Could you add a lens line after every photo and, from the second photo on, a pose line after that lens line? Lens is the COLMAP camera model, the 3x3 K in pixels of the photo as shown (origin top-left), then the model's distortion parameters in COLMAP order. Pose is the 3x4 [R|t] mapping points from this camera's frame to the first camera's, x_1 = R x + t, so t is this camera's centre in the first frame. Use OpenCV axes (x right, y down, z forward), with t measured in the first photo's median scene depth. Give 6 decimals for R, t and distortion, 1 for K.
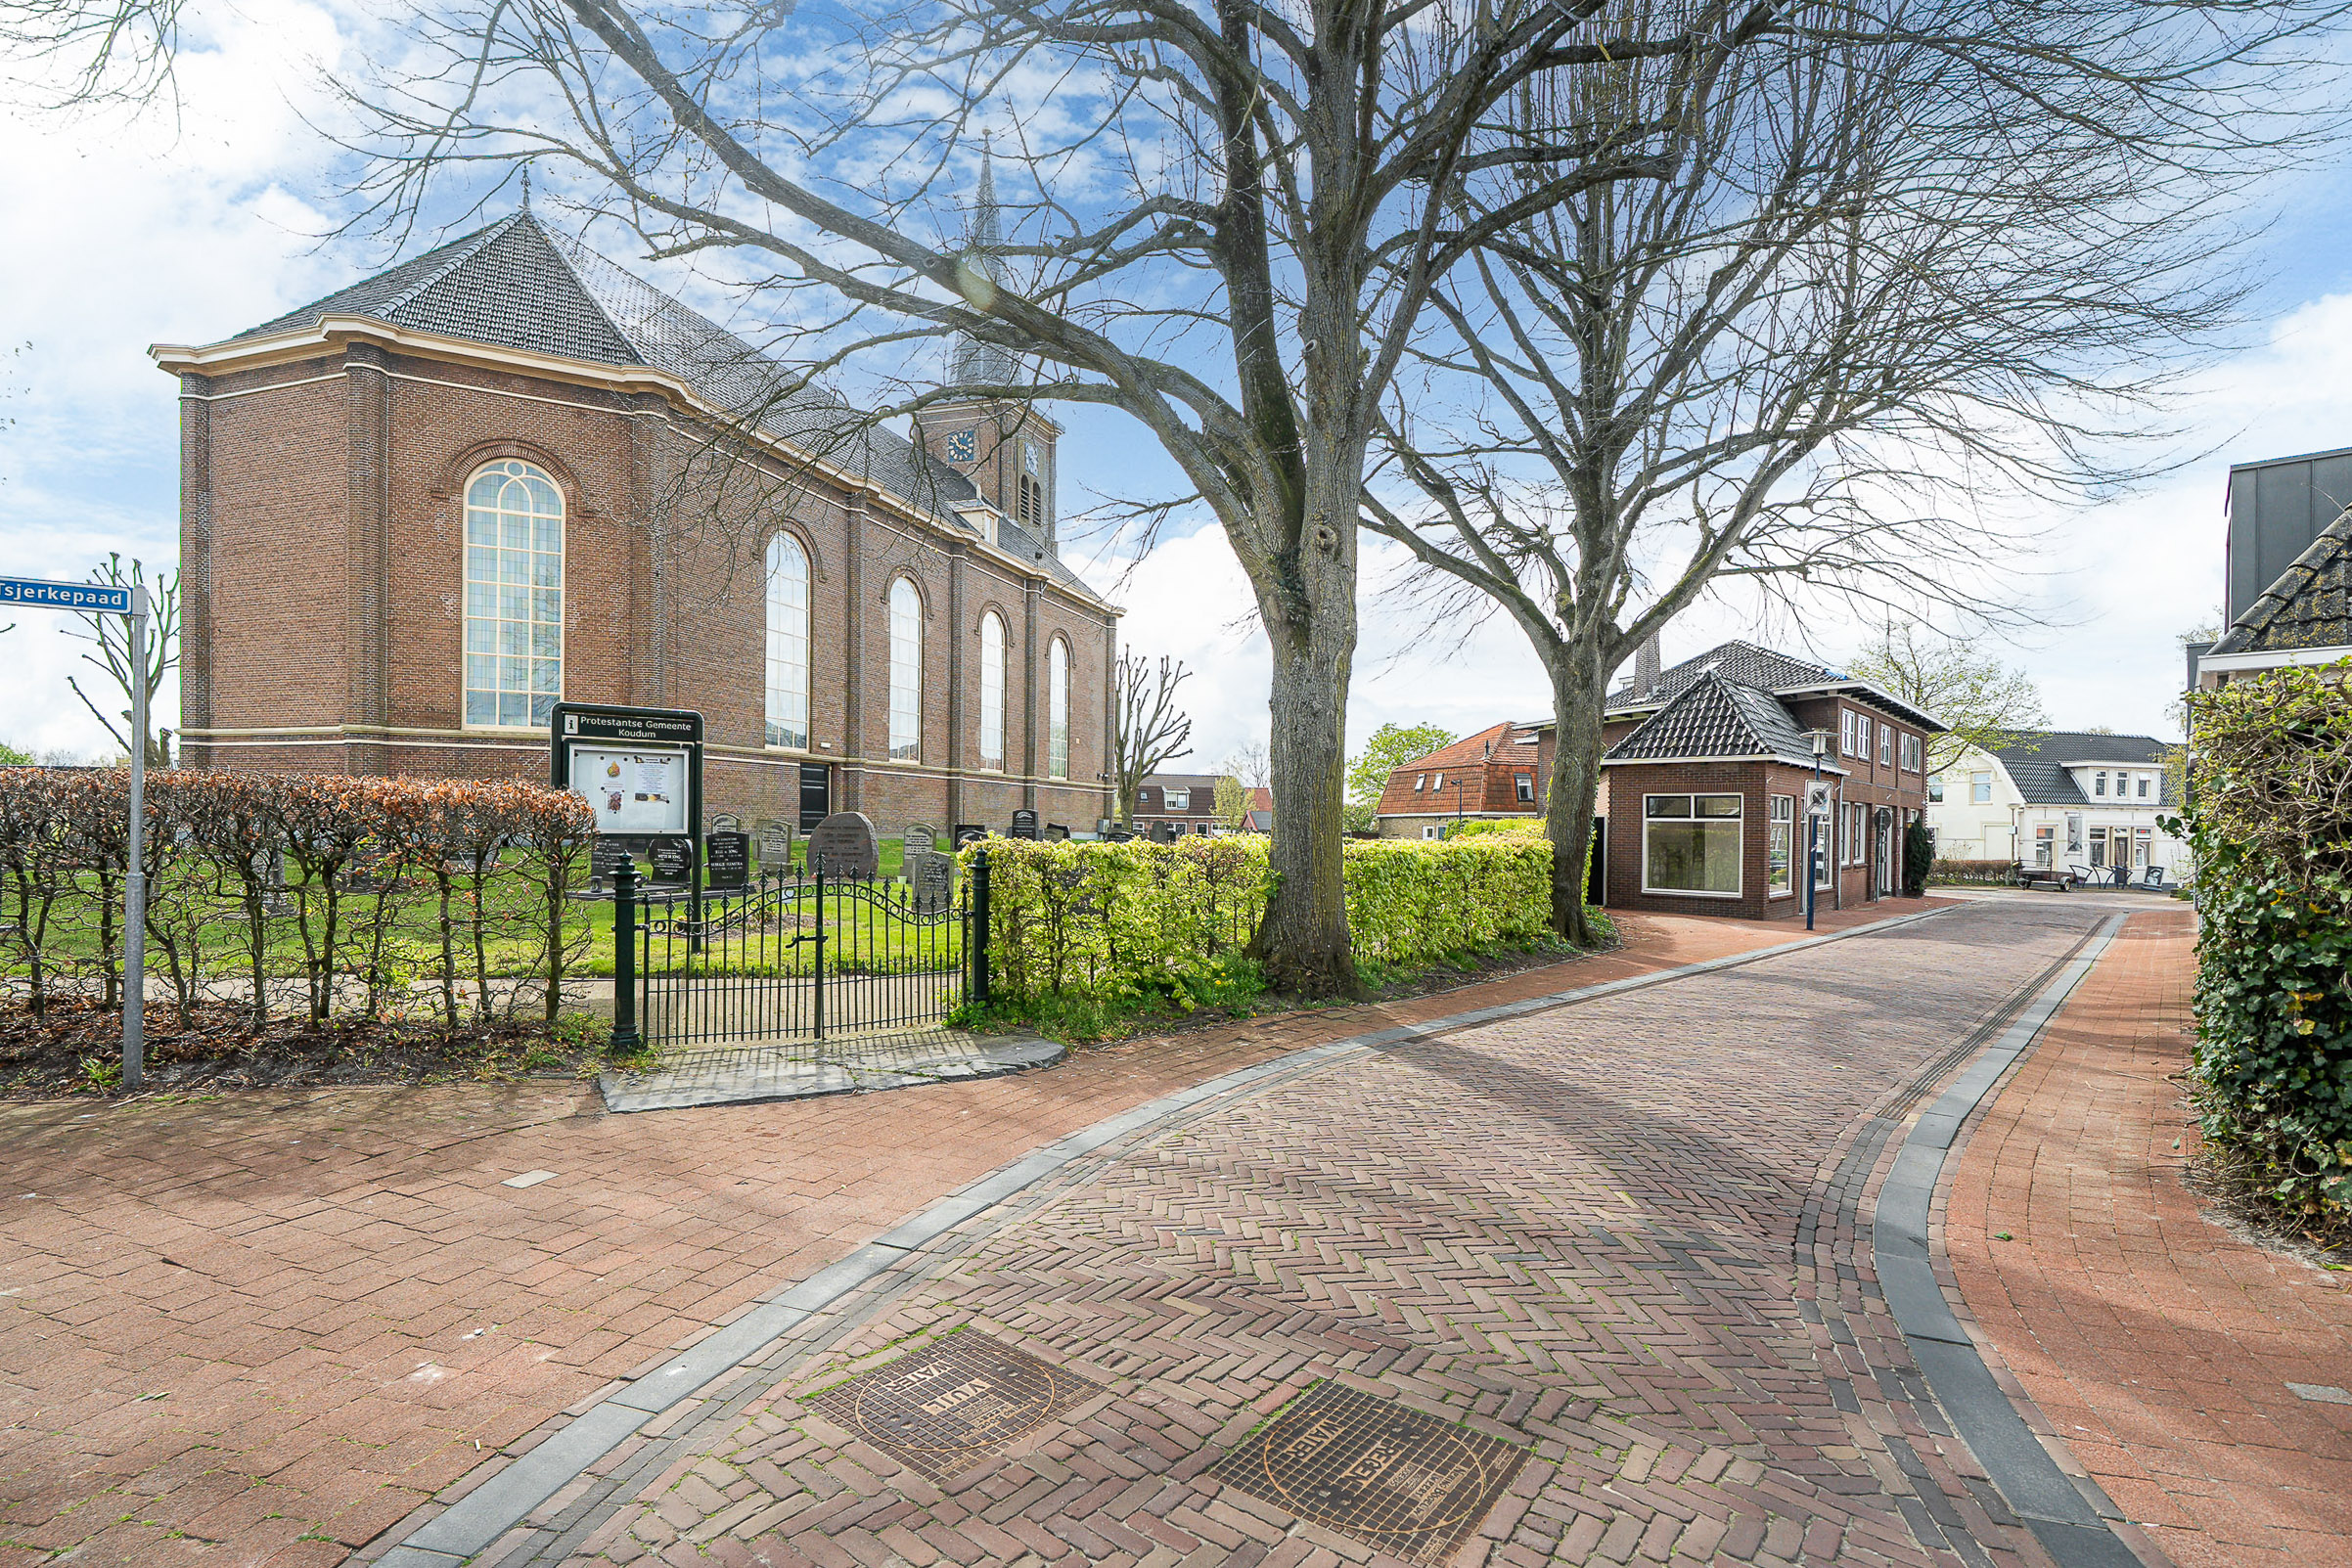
lens RADIAL K [[1092.1, 0, 1176.0], [0, 1092.1, 784.0], [0, 0, 1]] dist [-0.000145, -0.000073]
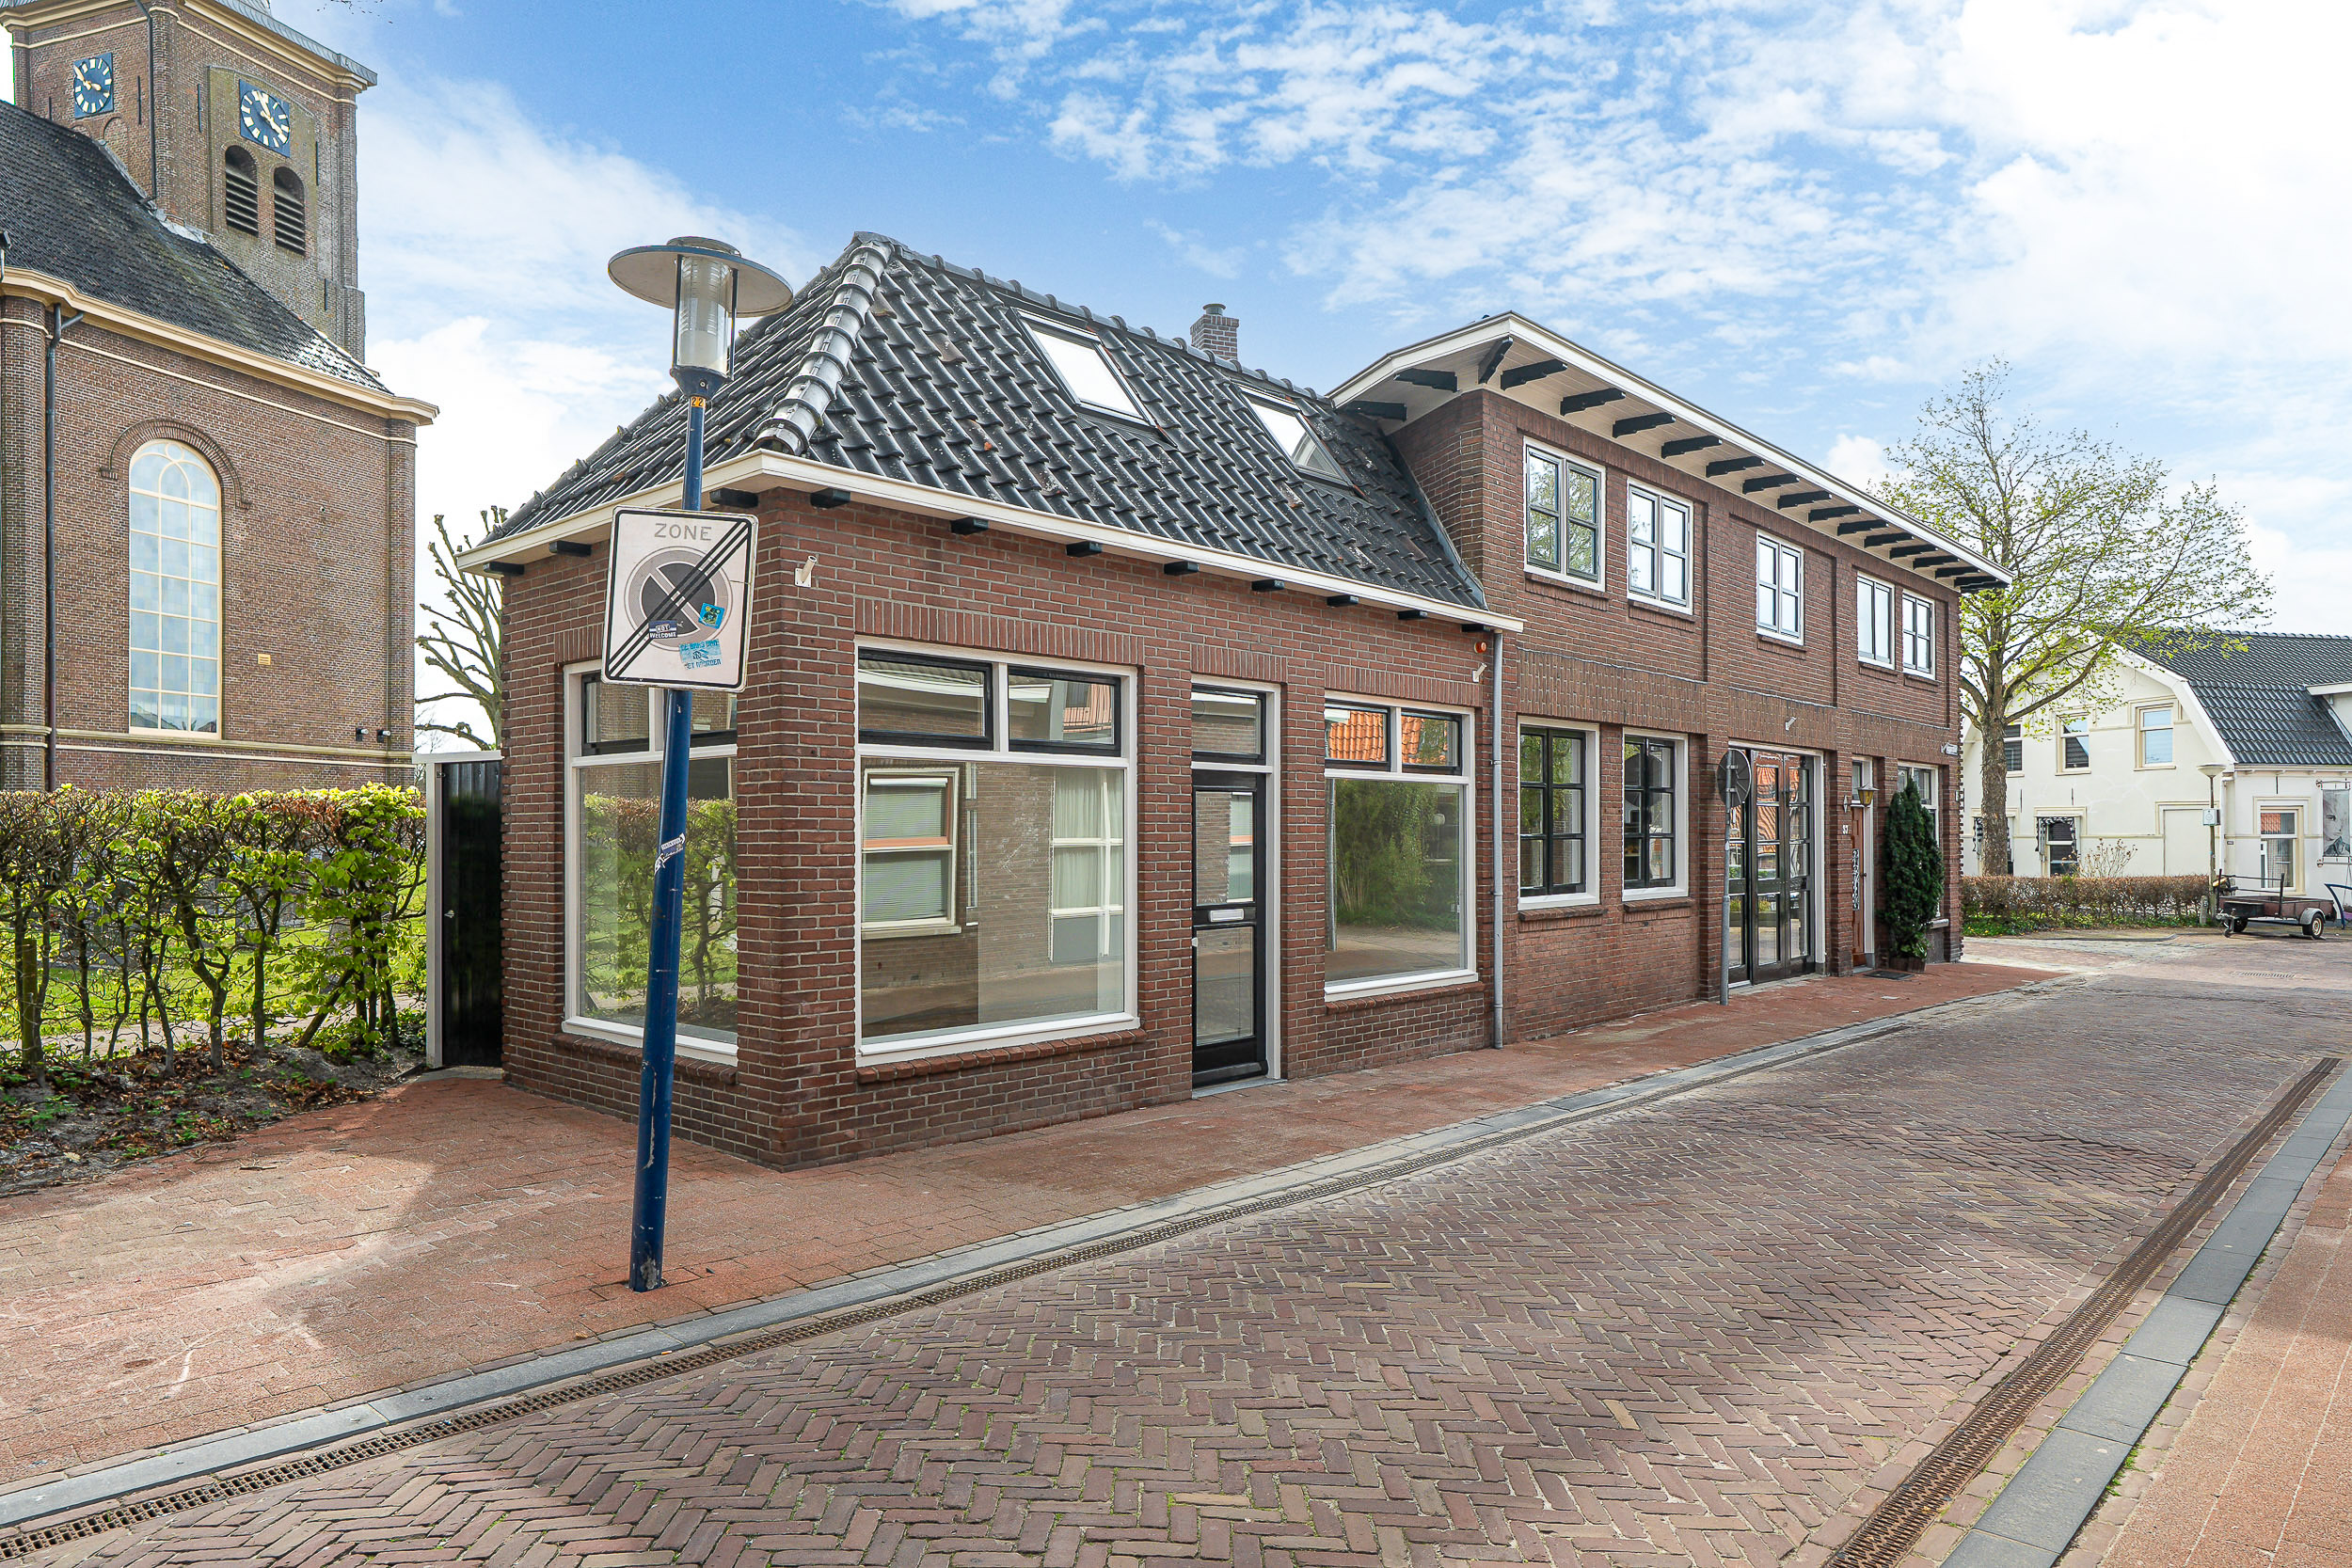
lens RADIAL K [[1394.0, 0, 1176.0], [0, 1394.0, 784.0], [0, 0, 1]] dist [0.001137, 0.000149]
pose [[0.999460, -0.010348, -0.031184, 0.304211], [0.010411, 0.999944, 0.001848, 0.020658], [0.031163, -0.002172, 0.999512, 0.334464]]
